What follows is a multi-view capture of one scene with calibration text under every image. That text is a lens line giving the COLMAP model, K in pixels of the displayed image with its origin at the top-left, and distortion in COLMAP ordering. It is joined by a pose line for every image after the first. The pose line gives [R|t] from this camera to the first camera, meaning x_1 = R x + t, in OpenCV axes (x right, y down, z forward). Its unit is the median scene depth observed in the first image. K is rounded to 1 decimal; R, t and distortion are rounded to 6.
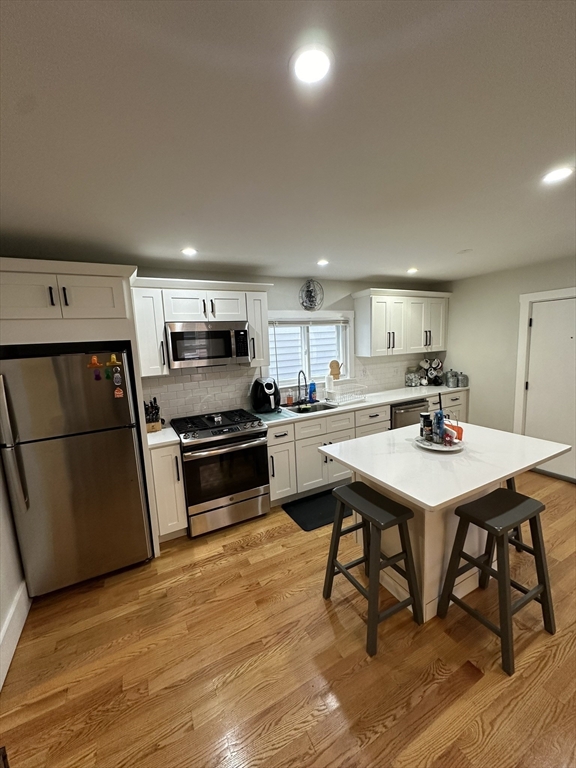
lens RADIAL K [[309.2, 0, 289.6], [0, 309.2, 382.9], [0, 0, 1]] dist [-0.002895, 0.001432]
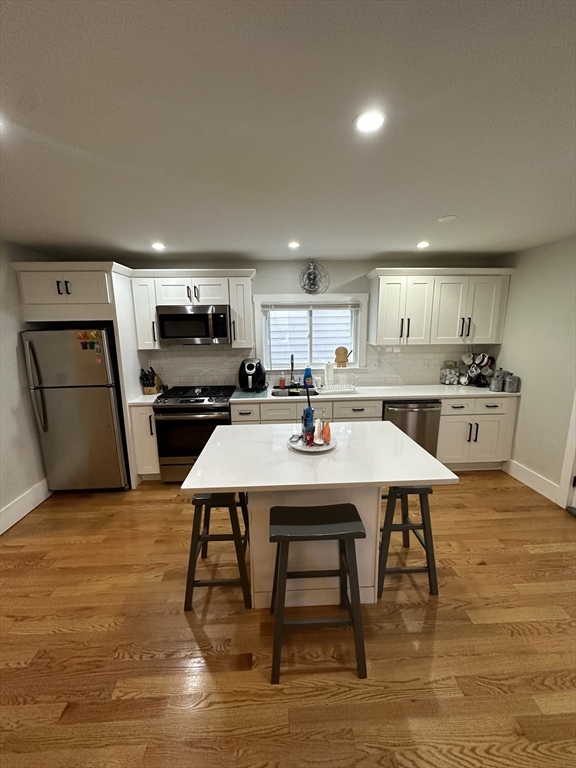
lens RADIAL K [[309.2, 0, 289.4], [0, 309.2, 383.9], [0, 0, 1]] dist [-0.002895, 0.001432]
pose [[0.903201, 0.113561, -0.413922, 0.476695], [-0.086402, 0.992728, 0.083825, -0.030530], [0.420431, -0.039948, 0.906445, 0.083678]]
